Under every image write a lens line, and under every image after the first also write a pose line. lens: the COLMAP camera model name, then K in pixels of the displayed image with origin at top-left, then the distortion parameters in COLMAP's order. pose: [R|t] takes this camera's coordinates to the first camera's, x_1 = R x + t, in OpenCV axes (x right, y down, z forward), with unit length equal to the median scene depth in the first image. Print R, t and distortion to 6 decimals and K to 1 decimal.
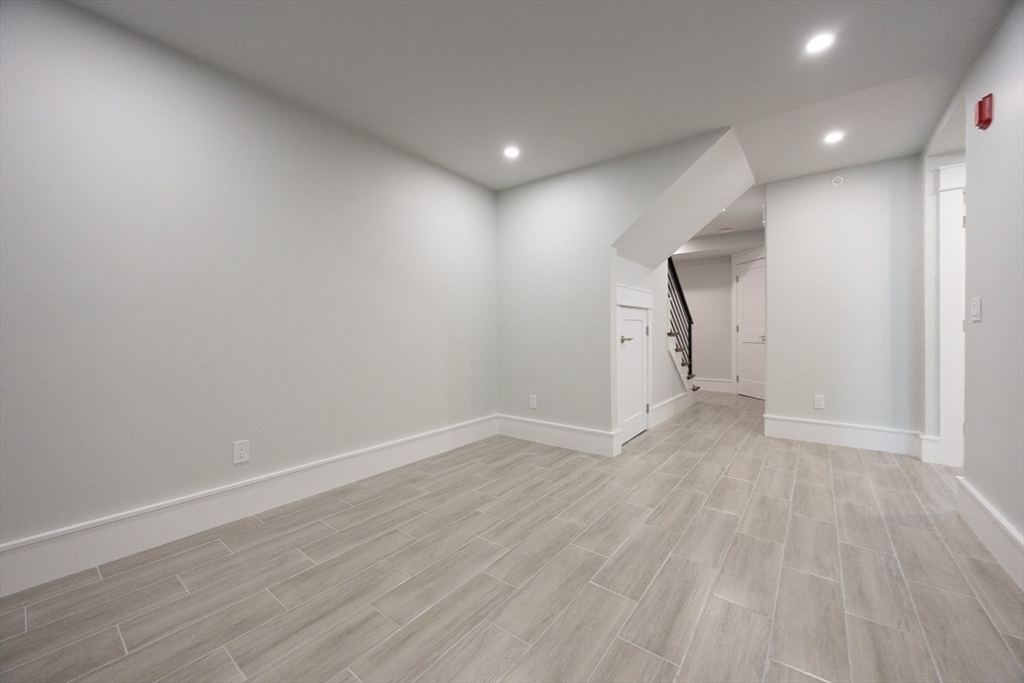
lens RADIAL K [[397.3, 0, 510.1], [0, 397.3, 337.0], [0, 0, 1]] dist [-0.003071, -0.000778]
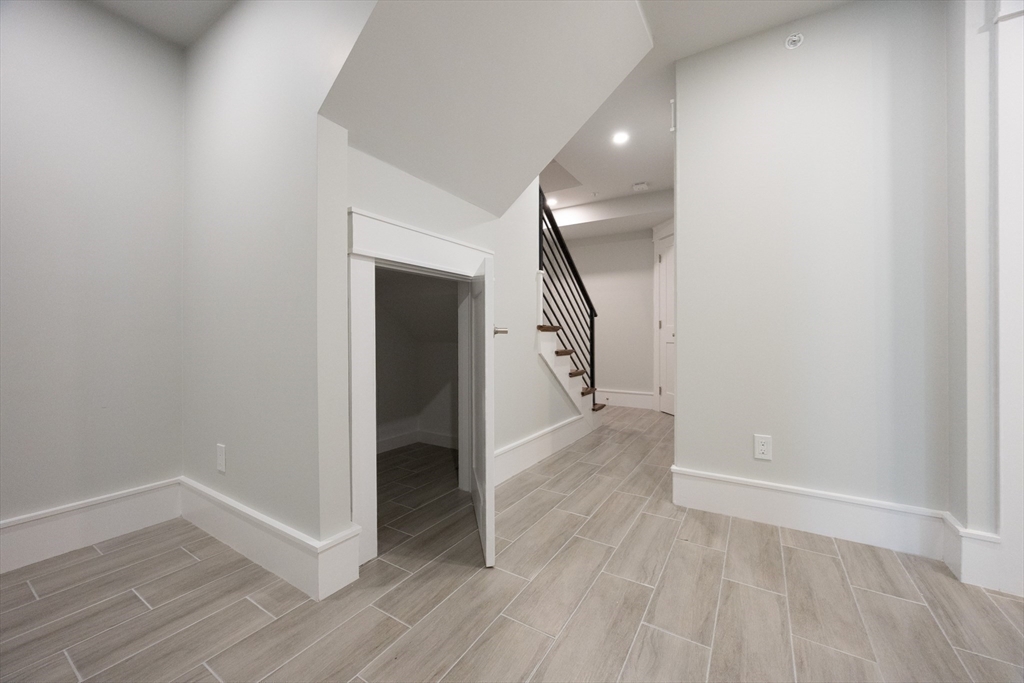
lens RADIAL K [[397.3, 0, 510.7], [0, 397.3, 339.2], [0, 0, 1]] dist [-0.003071, -0.000778]
pose [[0.994820, 0.003101, 0.101606, 0.355623], [-0.002774, 0.999991, -0.003360, 0.016159], [-0.101616, 0.003060, 0.994819, 0.463161]]
